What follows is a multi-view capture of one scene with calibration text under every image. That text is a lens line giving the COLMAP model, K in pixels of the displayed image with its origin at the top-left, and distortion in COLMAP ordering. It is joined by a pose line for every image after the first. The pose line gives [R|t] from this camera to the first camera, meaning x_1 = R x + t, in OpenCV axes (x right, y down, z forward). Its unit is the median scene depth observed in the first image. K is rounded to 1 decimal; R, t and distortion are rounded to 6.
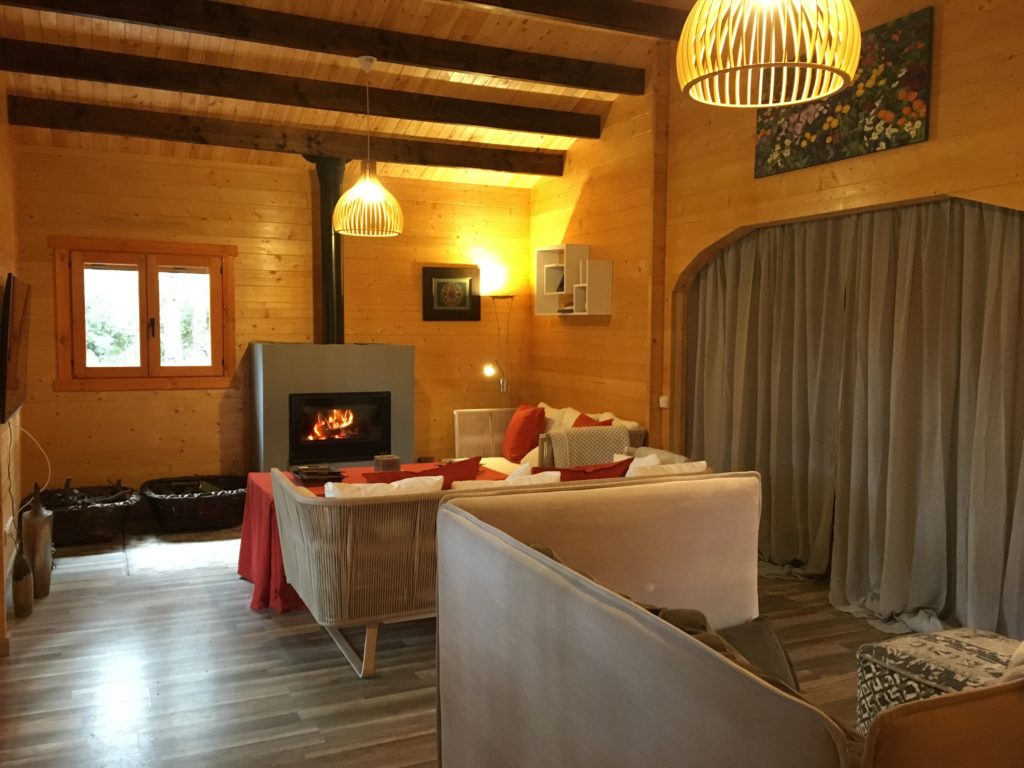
lens RADIAL K [[872.2, 0, 517.3], [0, 872.2, 384.6], [0, 0, 1]] dist [0.047549, -0.056677]
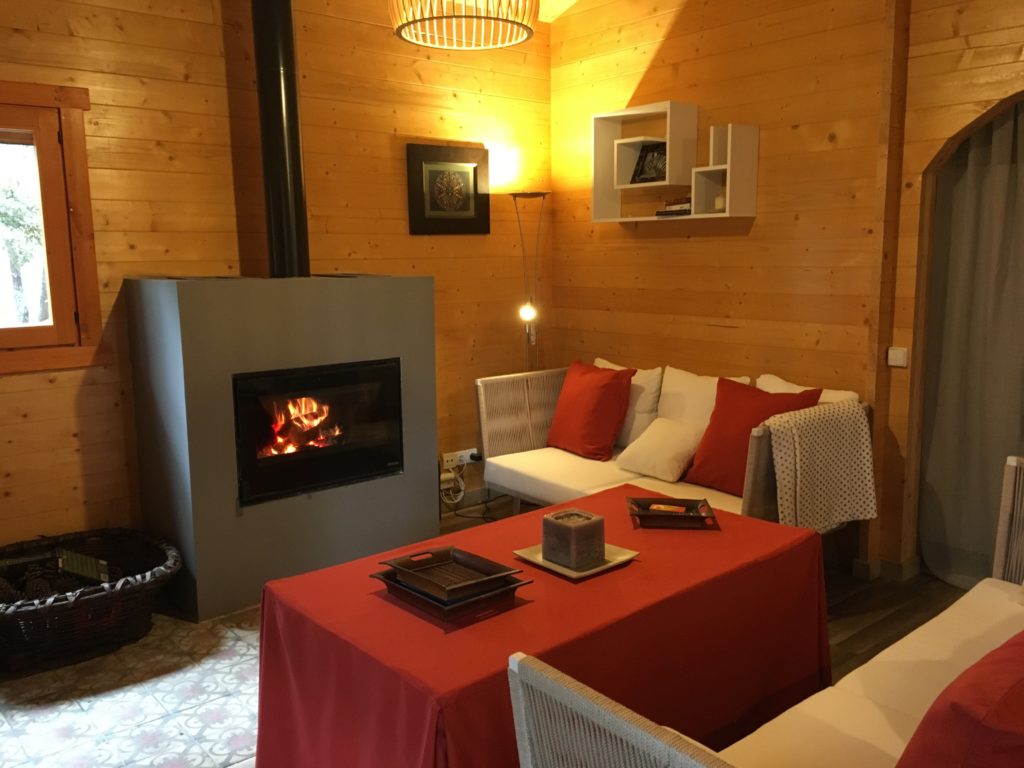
lens RADIAL K [[872.2, 0, 507.0], [0, 872.2, 388.3], [0, 0, 1]] dist [0.047549, -0.056677]
pose [[0.965046, -0.060842, 0.254920, -0.220818], [0.038139, 0.994928, 0.093076, -0.022464], [-0.259290, -0.080100, 0.962472, 0.419221]]
